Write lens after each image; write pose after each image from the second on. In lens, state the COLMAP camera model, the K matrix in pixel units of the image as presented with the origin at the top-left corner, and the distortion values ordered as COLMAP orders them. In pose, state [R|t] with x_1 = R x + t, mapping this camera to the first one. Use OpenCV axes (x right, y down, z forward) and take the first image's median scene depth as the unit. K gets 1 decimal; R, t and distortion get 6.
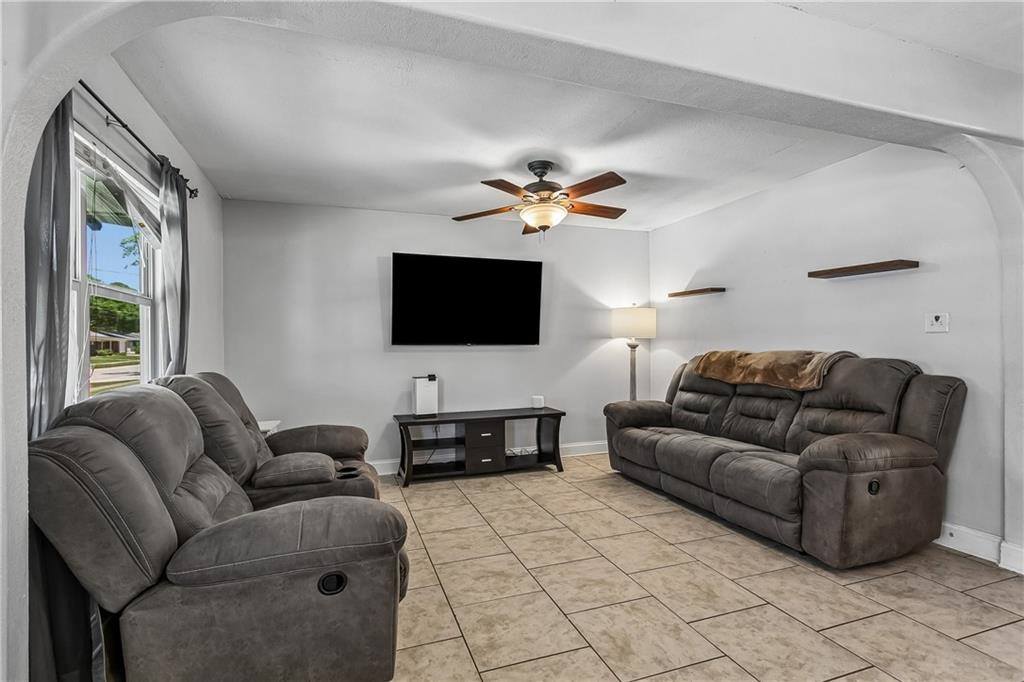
lens RADIAL K [[486.4, 0, 512.9], [0, 486.4, 341.4], [0, 0, 1]] dist [0.006057, 0.000079]
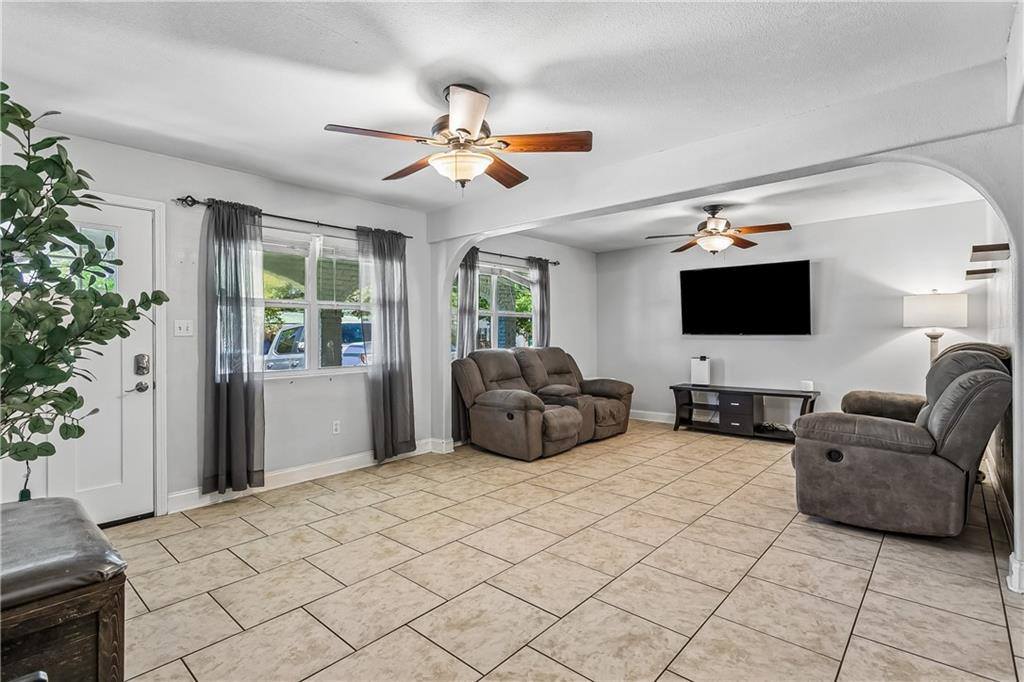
lens RADIAL K [[486.4, 0, 505.5], [0, 486.4, 332.1], [0, 0, 1]] dist [0.006057, 0.000079]
pose [[0.480533, -0.001322, -0.876976, 0.926433], [0.005266, 0.999985, 0.001378, -0.006514], [0.876961, -0.005280, 0.480533, -0.182390]]
